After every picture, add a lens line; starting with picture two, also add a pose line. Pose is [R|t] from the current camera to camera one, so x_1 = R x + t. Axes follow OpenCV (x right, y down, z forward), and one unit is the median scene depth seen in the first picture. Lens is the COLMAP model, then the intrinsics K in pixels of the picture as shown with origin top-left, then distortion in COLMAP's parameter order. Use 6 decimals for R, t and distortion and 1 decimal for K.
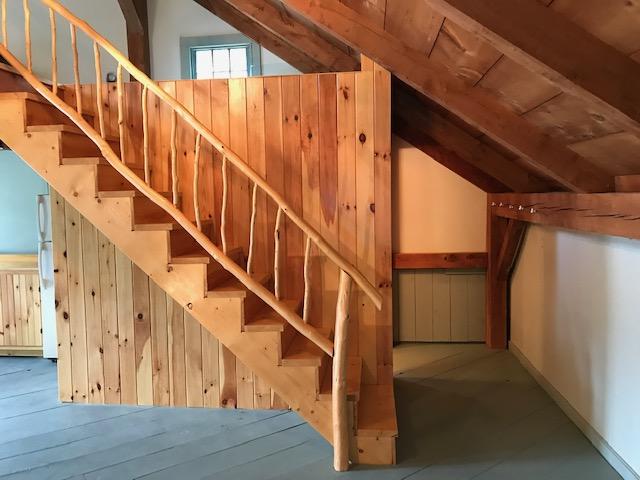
lens RADIAL K [[530.1, 0, 319.8], [0, 530.1, 239.8], [0, 0, 1]] dist [-0.008187, 0.001216]
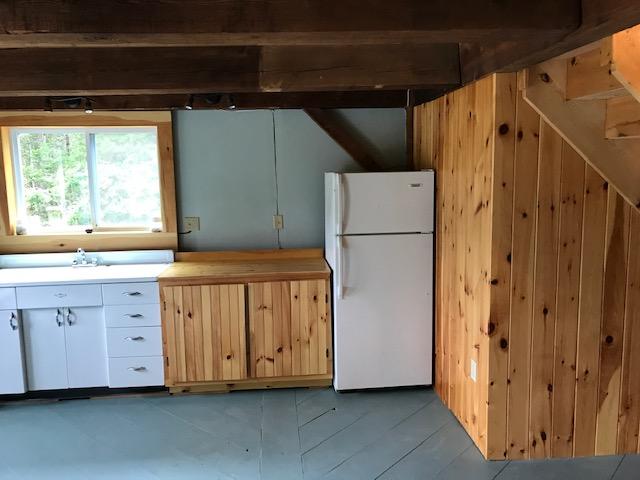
lens RADIAL K [[530.1, 0, 320.1], [0, 530.1, 238.4], [0, 0, 1]] dist [-0.008187, 0.001216]
pose [[0.983388, -0.019827, 0.180431, -0.852253], [0.010545, 0.998578, 0.052259, -0.038458], [-0.181210, -0.049488, 0.982198, 0.349715]]
